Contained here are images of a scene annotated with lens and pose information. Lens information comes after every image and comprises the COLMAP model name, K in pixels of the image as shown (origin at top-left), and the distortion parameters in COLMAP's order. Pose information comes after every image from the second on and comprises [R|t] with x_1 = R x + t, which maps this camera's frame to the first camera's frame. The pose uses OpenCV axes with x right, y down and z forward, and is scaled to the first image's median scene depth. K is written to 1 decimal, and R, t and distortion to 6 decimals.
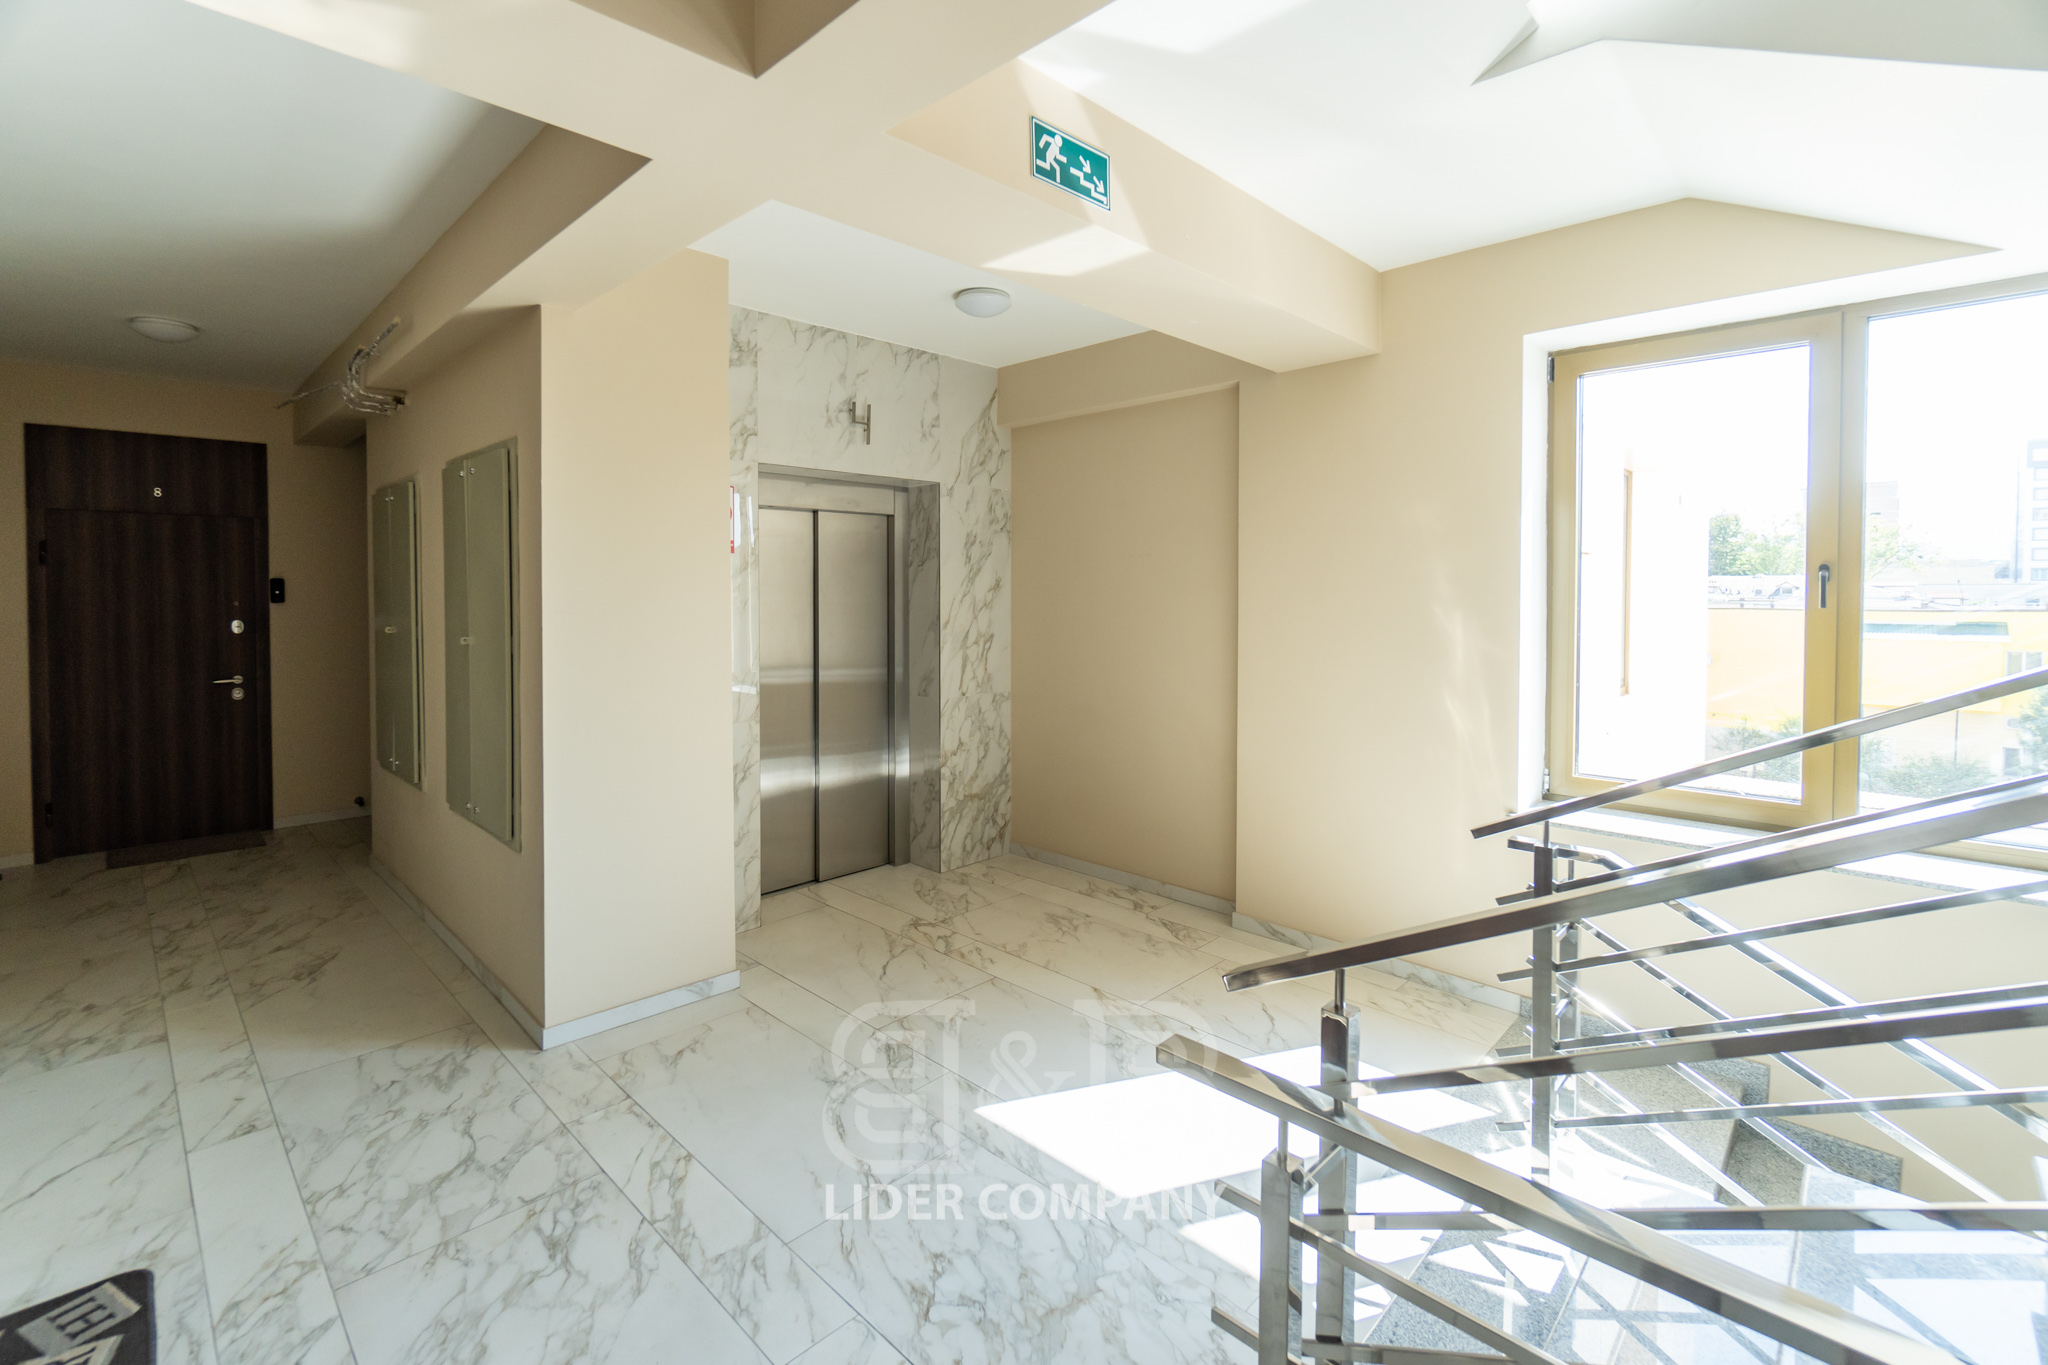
lens RADIAL K [[895.7, 0, 1036.2], [0, 895.7, 608.7], [0, 0, 1]] dist [-0.004249, 0.000302]
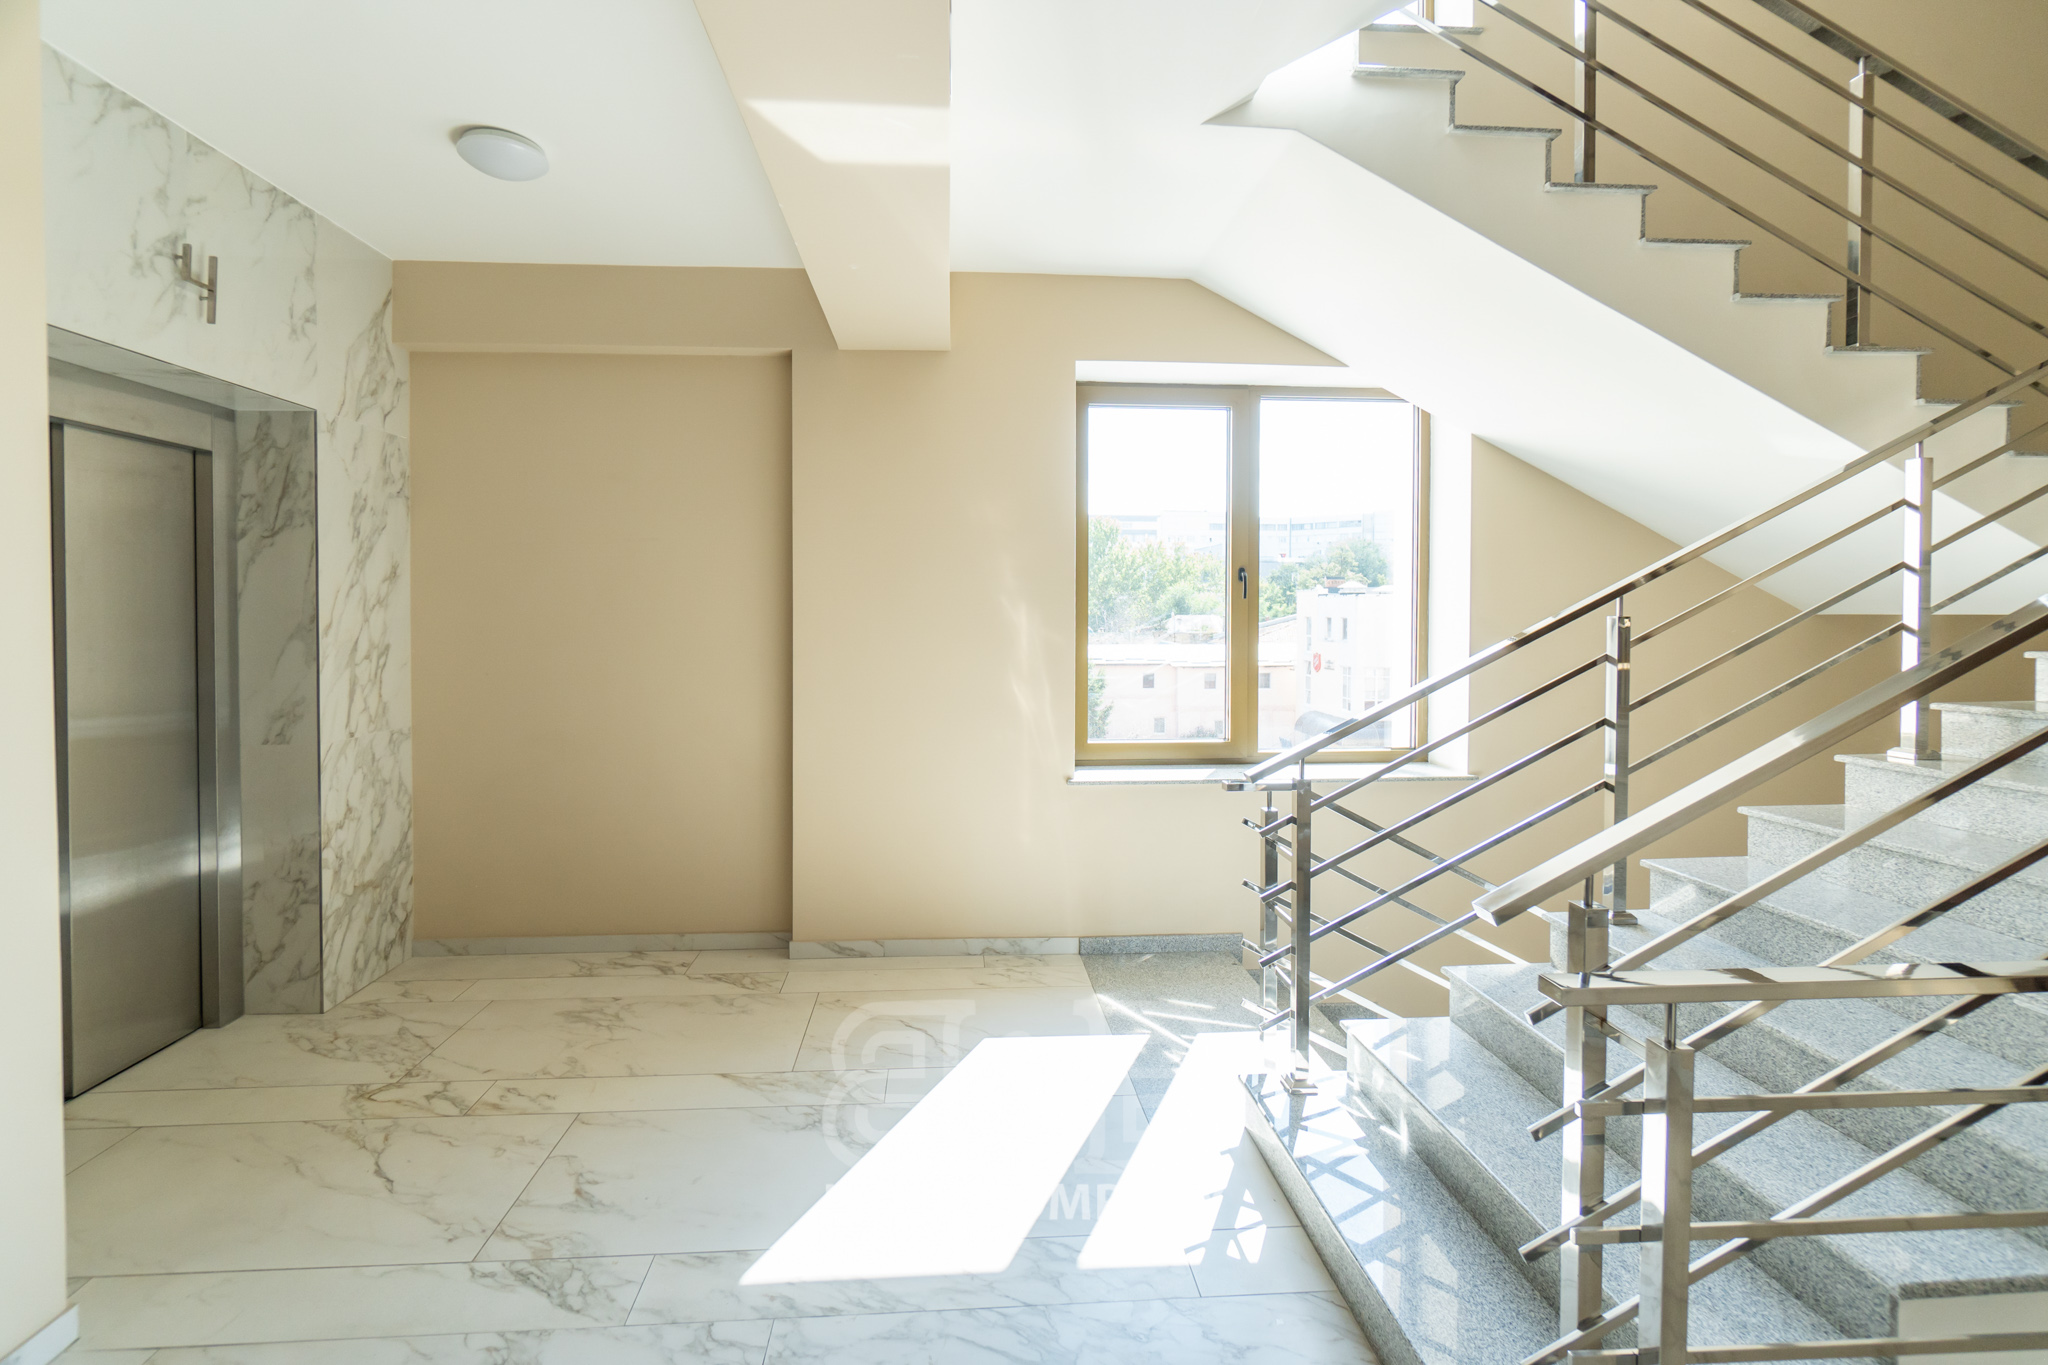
lens RADIAL K [[895.7, 0, 1004.4], [0, 895.7, 626.7], [0, 0, 1]] dist [-0.004249, 0.000302]
pose [[0.677306, -0.010656, 0.735624, -0.241937], [0.014087, 0.999900, 0.001515, 0.021178], [-0.735566, 0.009337, 0.677389, 0.194043]]
